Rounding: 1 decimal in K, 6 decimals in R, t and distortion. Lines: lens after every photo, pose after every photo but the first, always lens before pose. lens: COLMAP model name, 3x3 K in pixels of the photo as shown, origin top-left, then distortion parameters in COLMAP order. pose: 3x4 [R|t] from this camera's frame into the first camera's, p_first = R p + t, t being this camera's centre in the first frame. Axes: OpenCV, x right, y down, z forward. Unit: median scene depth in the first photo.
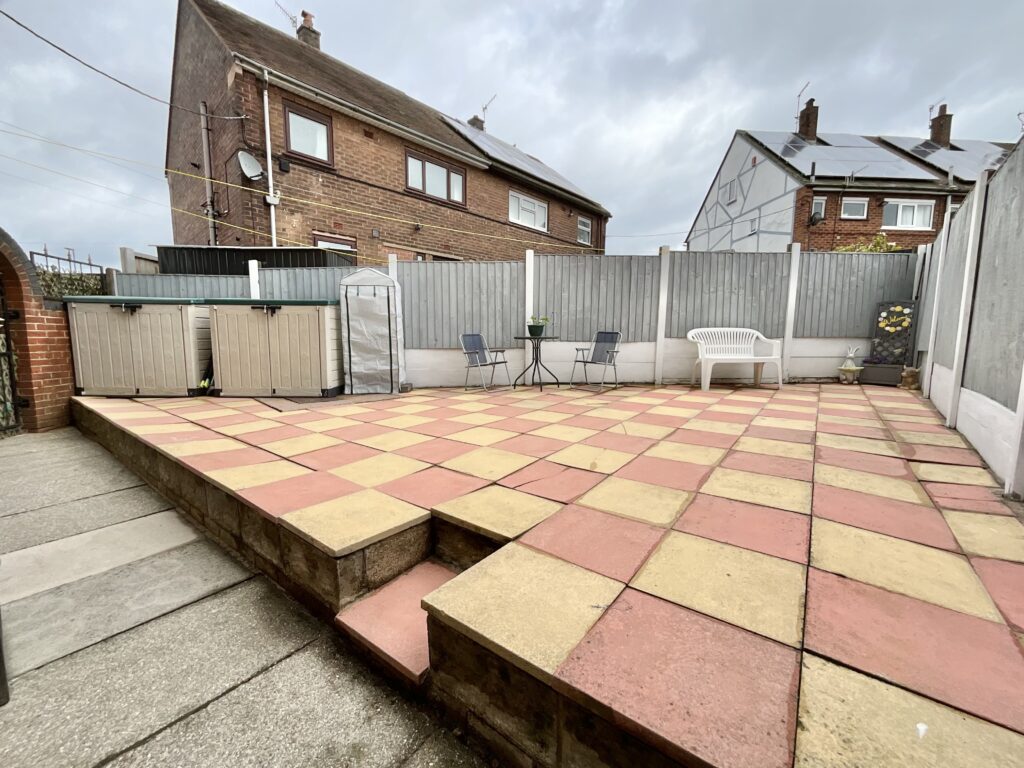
lens RADIAL K [[414.9, 0, 512.1], [0, 414.9, 384.0], [0, 0, 1]] dist [-0.002146, -0.000700]
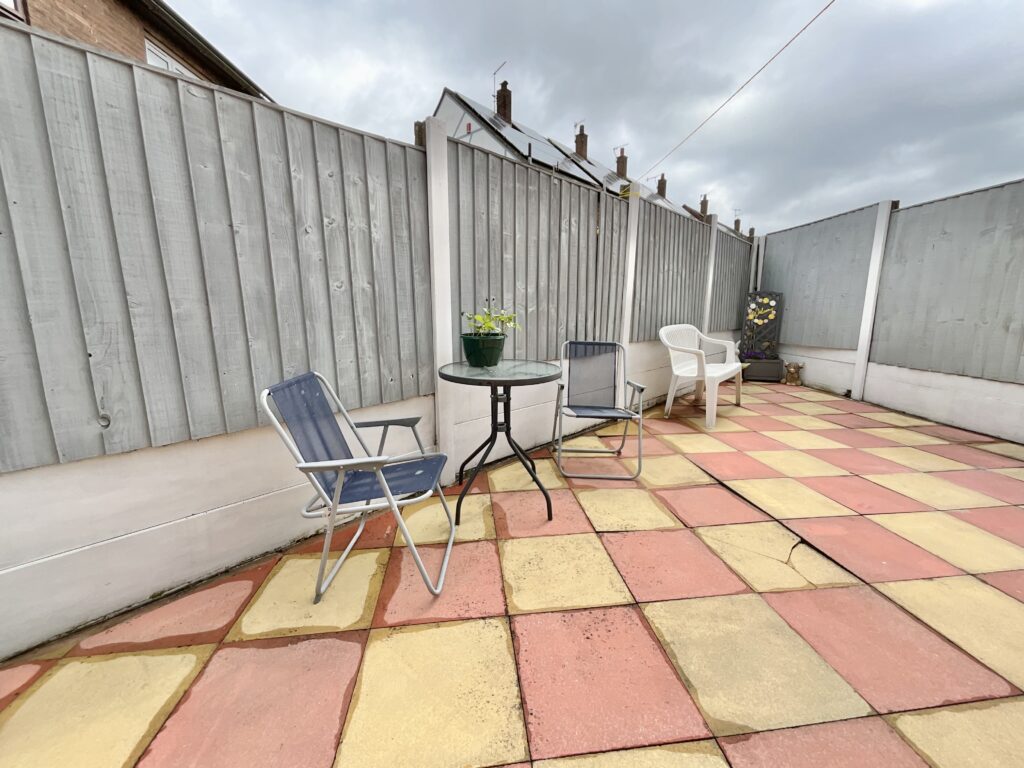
lens RADIAL K [[414.9, 0, 513.6], [0, 414.9, 383.5], [0, 0, 1]] dist [-0.002146, -0.000700]
pose [[0.721319, -0.124897, 0.681248, -0.173541], [0.079278, 0.992030, 0.097933, -0.128770], [-0.688050, -0.016633, 0.725472, 0.687734]]
